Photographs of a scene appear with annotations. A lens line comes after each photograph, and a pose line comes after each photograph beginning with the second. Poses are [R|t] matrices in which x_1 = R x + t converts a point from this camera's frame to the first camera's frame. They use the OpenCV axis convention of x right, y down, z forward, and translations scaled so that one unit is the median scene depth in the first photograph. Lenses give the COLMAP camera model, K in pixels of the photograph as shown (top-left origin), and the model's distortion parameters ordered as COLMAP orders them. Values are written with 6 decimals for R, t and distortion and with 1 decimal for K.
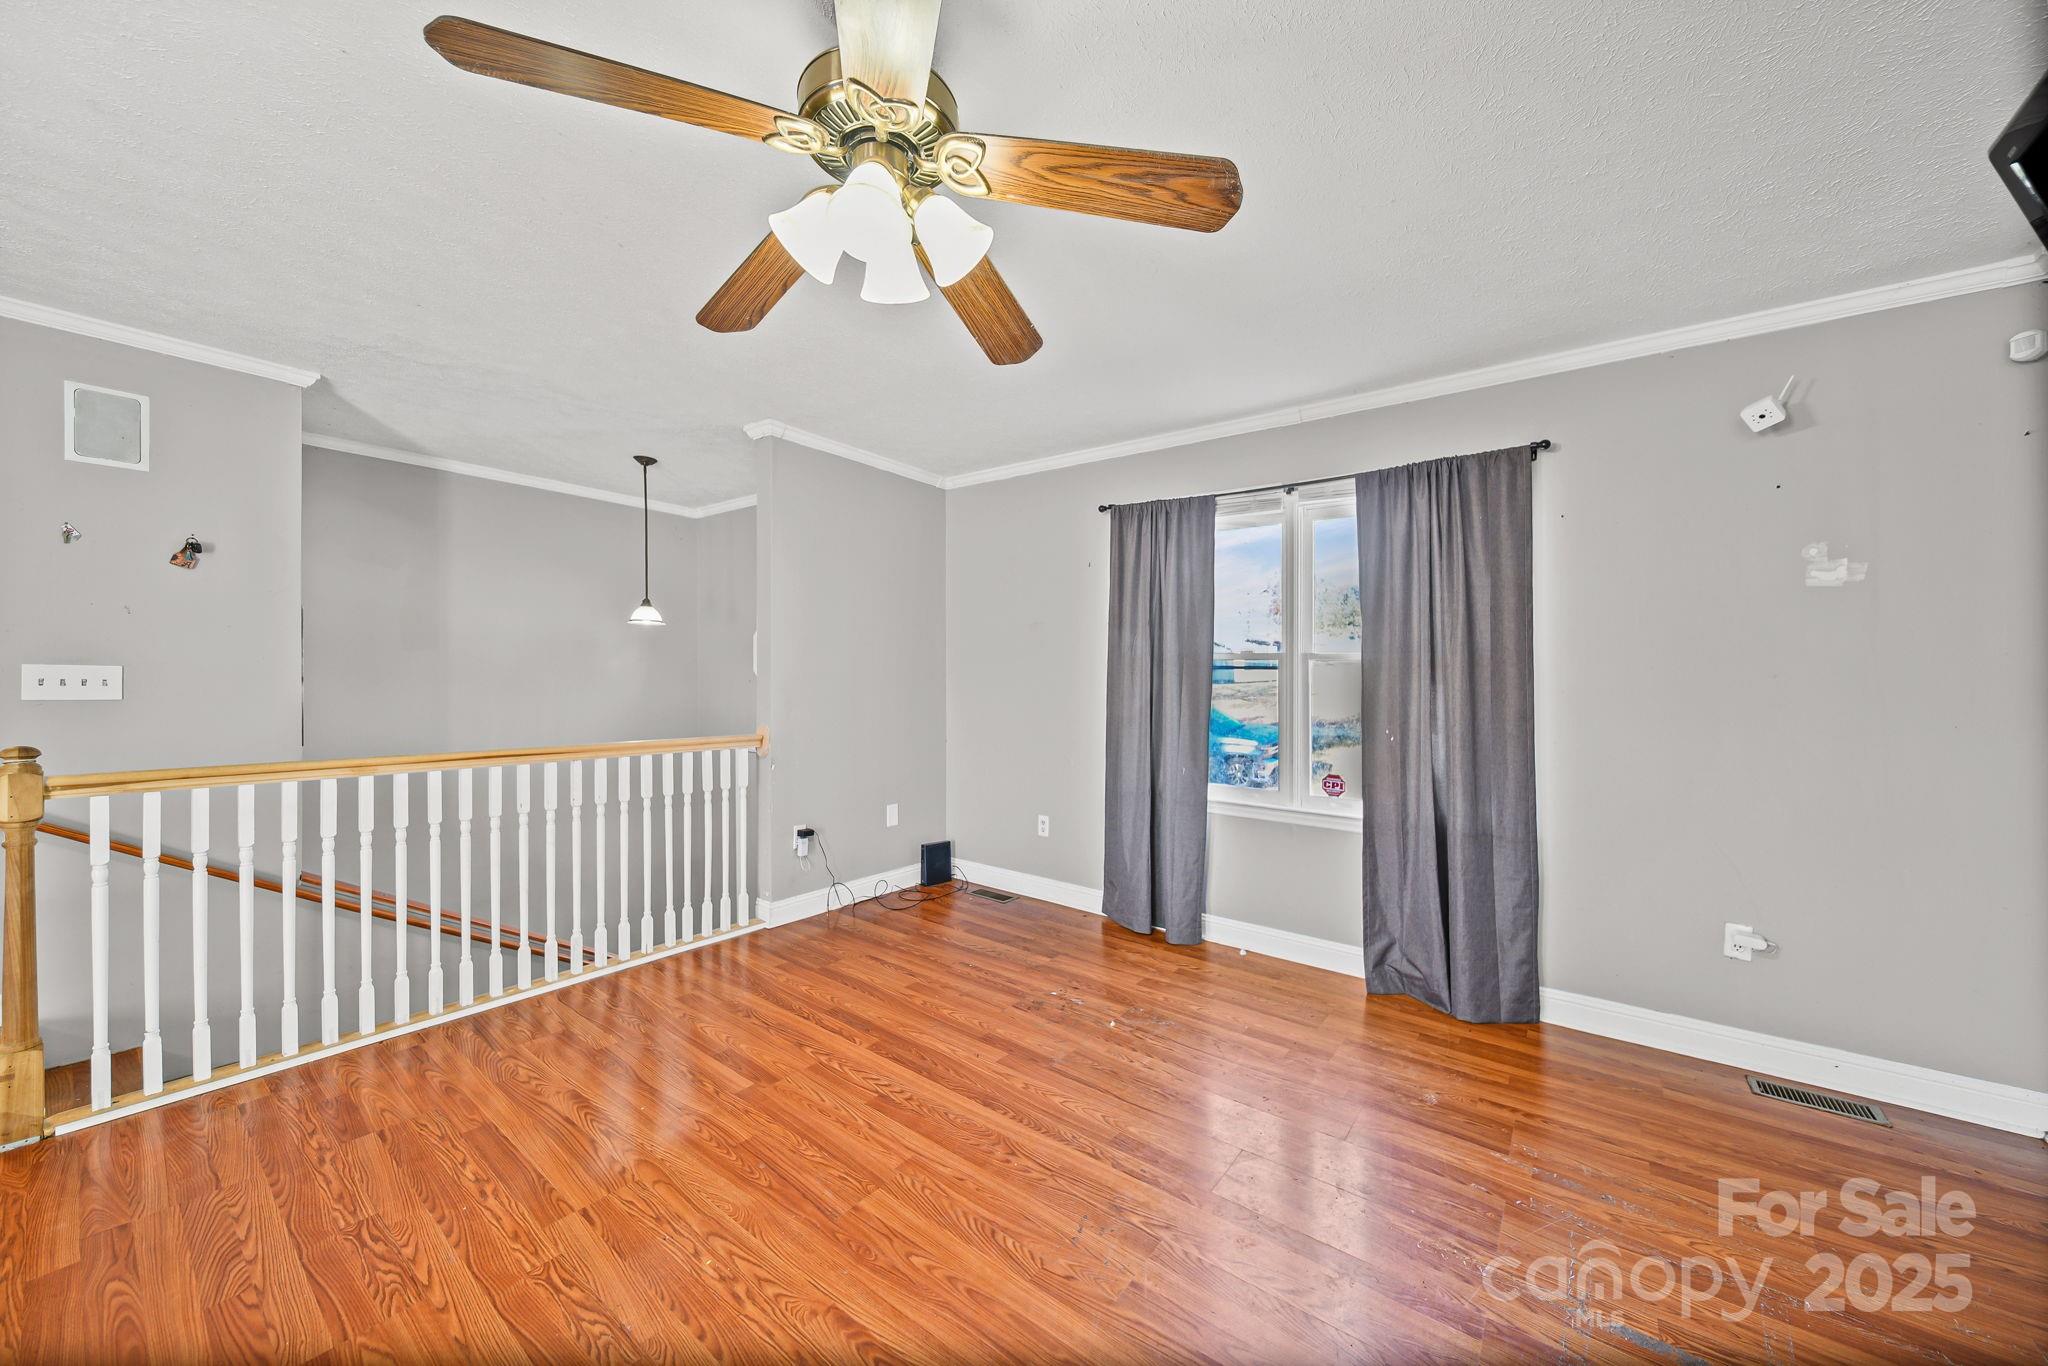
lens RADIAL K [[732.8, 0, 1032.7], [0, 732.8, 678.5], [0, 0, 1]] dist [-0.000023, -0.001462]
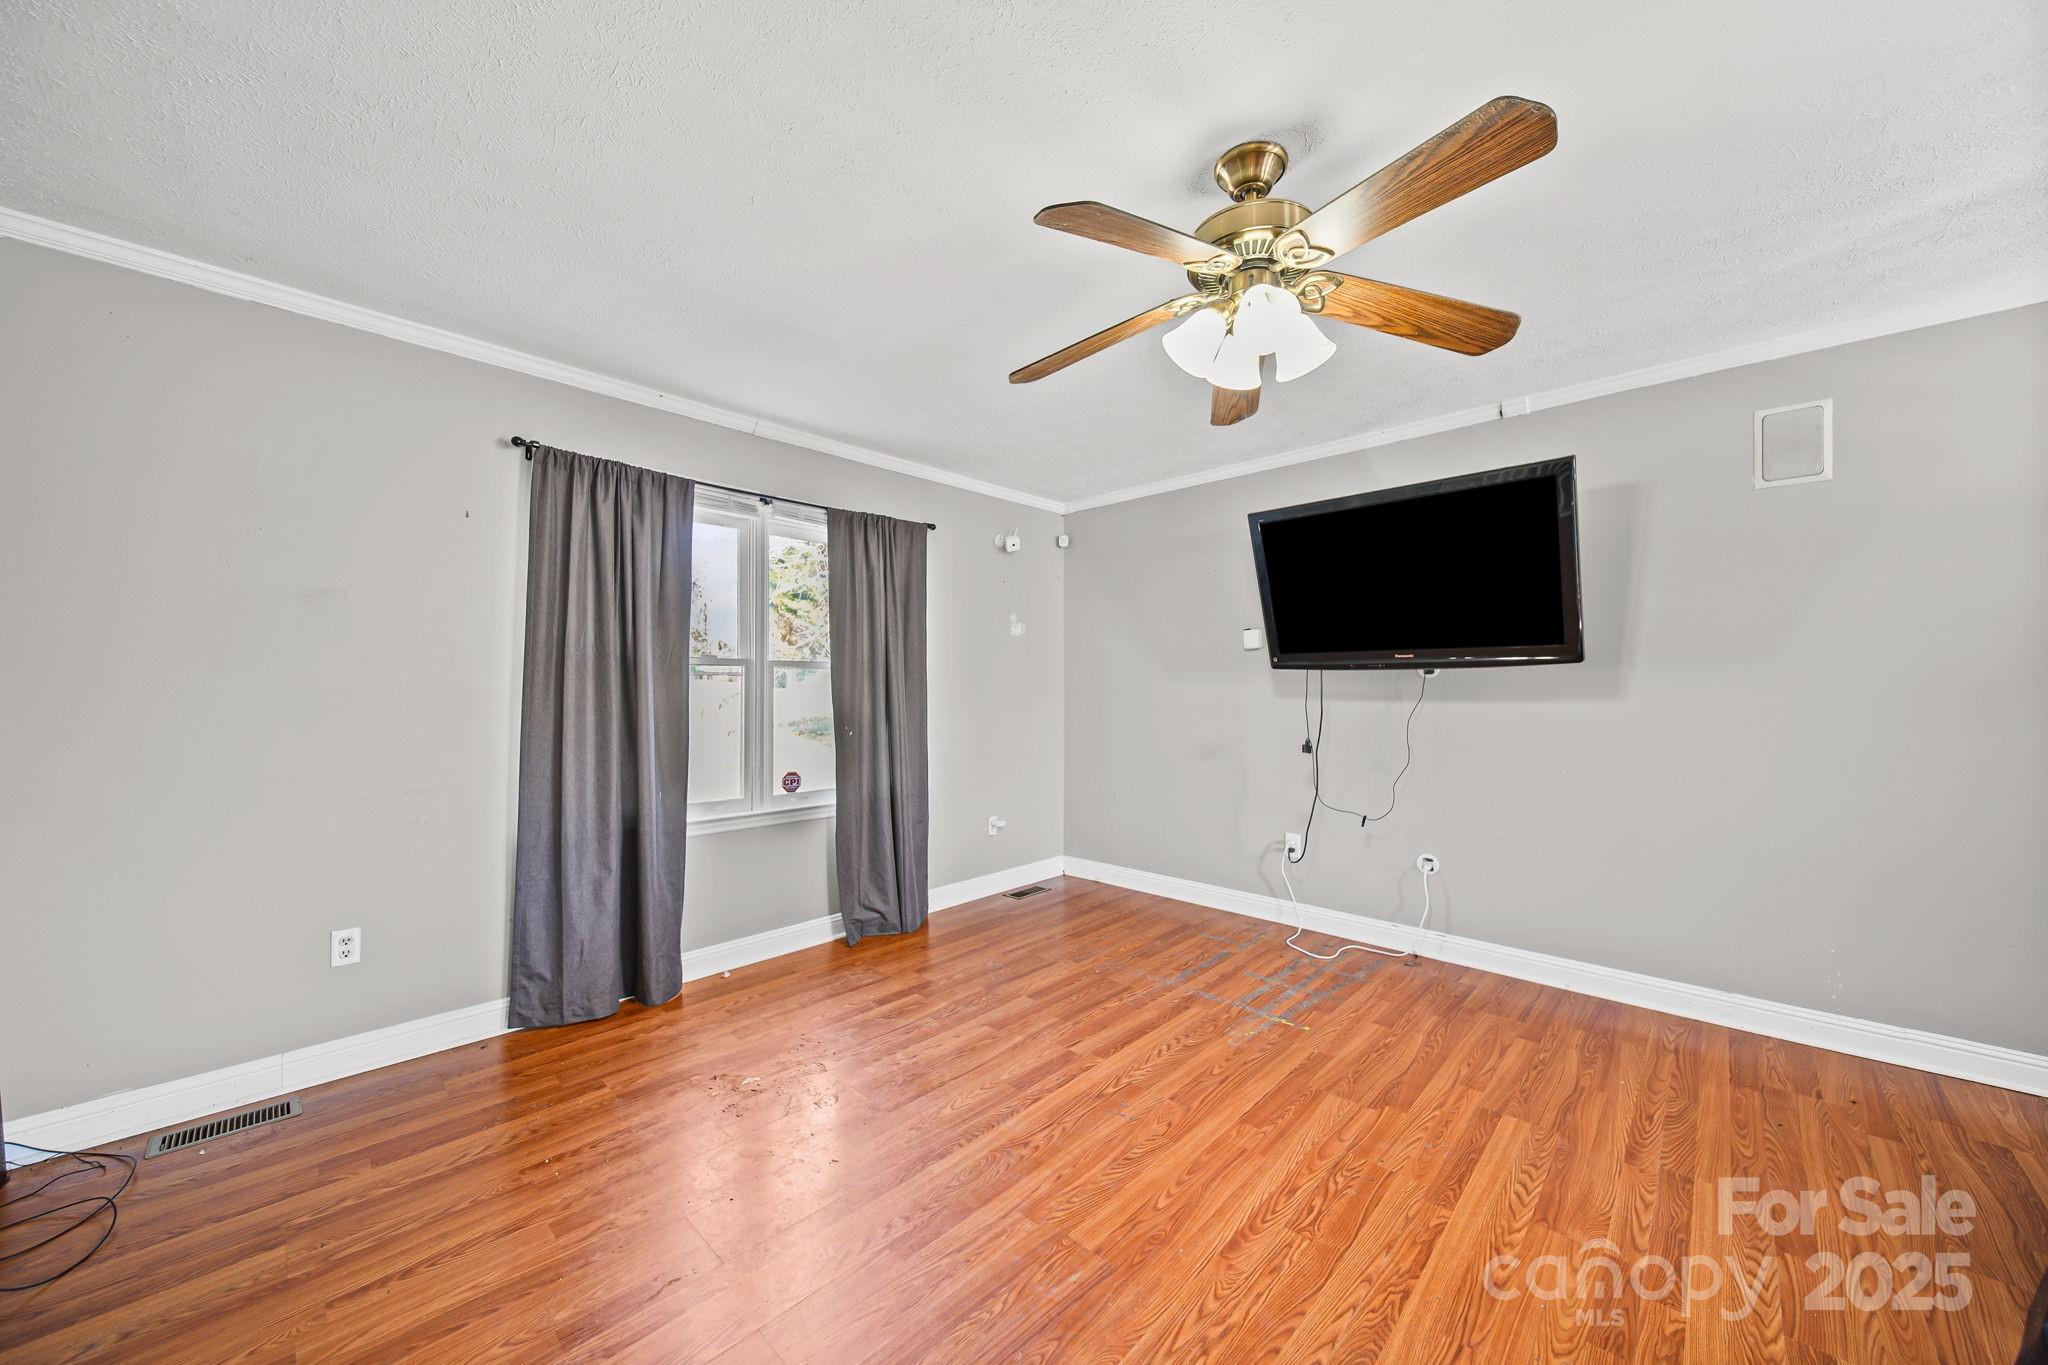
lens RADIAL K [[732.8, 0, 1032.9], [0, 732.8, 677.3], [0, 0, 1]] dist [-0.000023, -0.001462]
pose [[0.109322, -0.000820, 0.994006, -0.666239], [0.002982, 0.999995, 0.000496, -0.010234], [-0.994002, 0.002910, 0.109324, 0.547490]]
